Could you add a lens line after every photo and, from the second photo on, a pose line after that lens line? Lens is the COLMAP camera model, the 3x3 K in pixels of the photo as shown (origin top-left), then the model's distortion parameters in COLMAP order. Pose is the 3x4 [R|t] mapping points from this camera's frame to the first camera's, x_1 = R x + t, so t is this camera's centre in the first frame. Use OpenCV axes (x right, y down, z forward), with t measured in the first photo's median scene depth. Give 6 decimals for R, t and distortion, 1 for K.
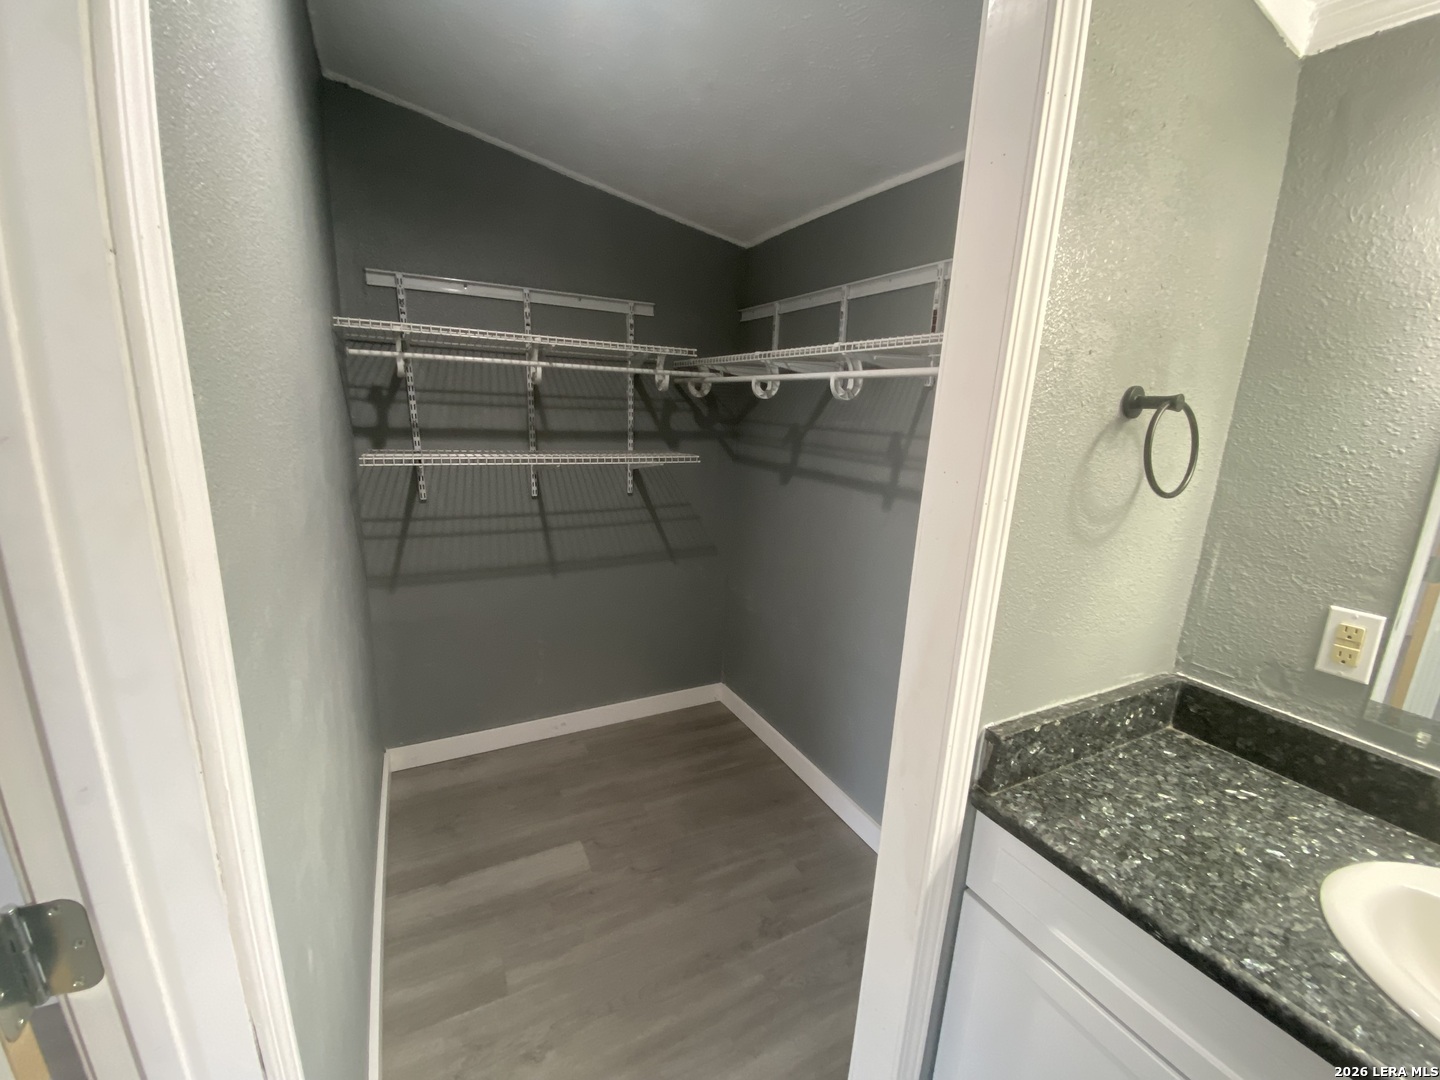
lens RADIAL K [[580.8, 0, 716.7], [0, 580.8, 535.8], [0, 0, 1]] dist [0.035724, -0.024761]
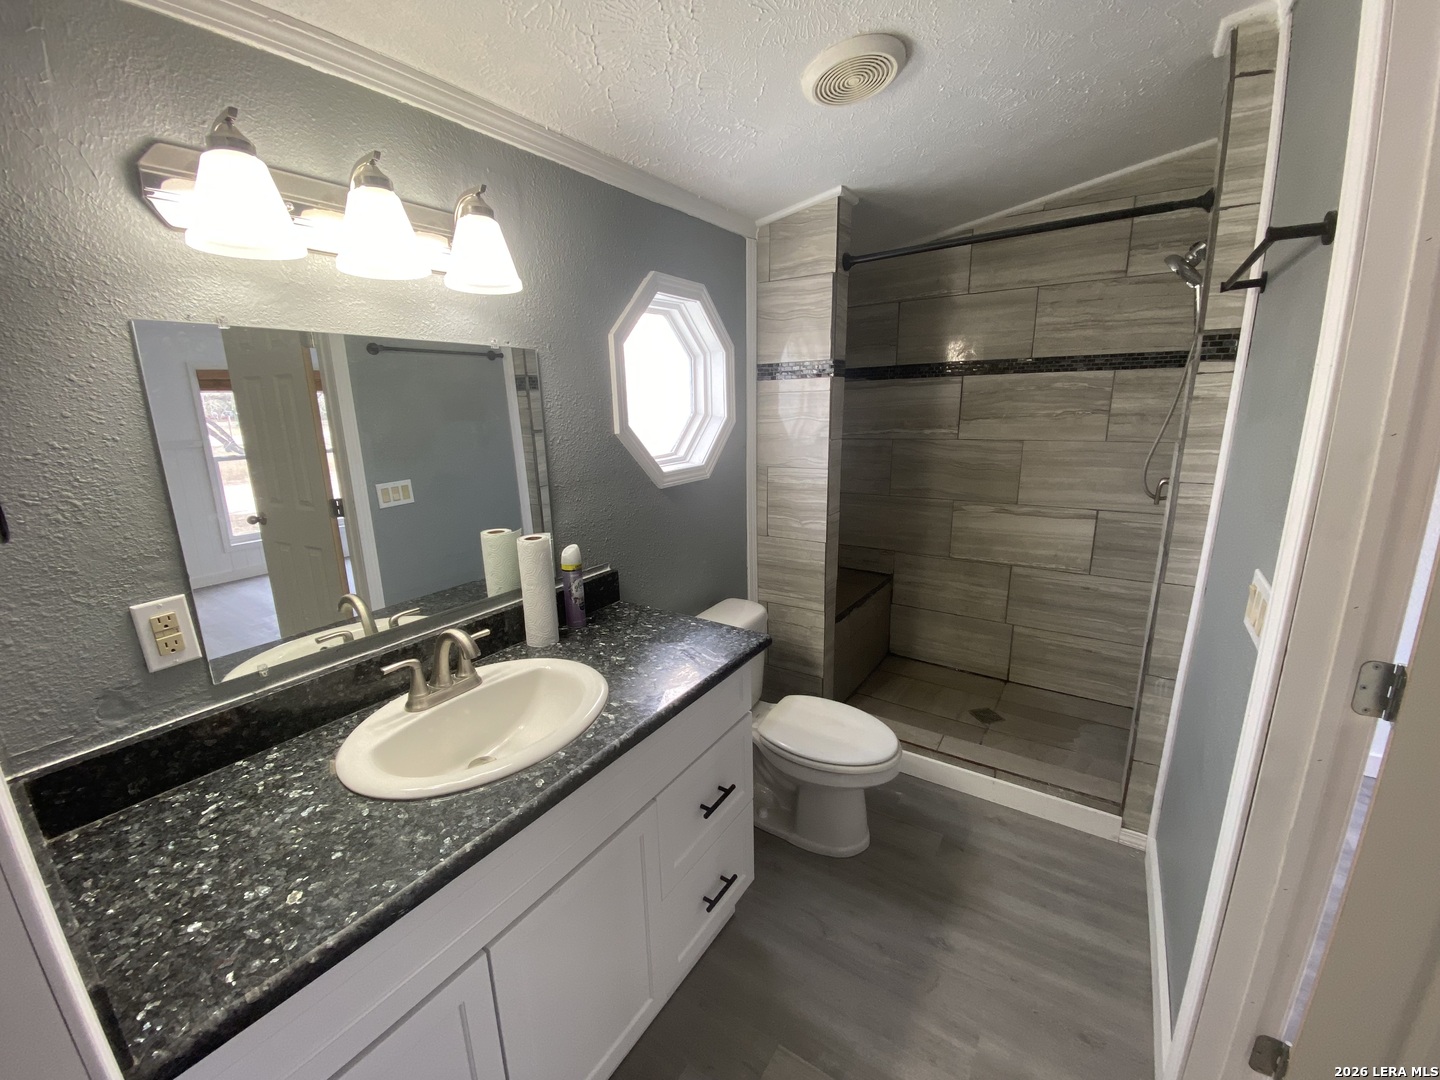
lens RADIAL K [[580.8, 0, 716.7], [0, 580.8, 535.8], [0, 0, 1]] dist [0.035724, -0.024761]
pose [[-0.465347, -0.234518, 0.853495, -0.171398], [0.203095, 0.910244, 0.360843, -0.134728], [-0.861513, 0.341258, -0.375950, 0.502803]]
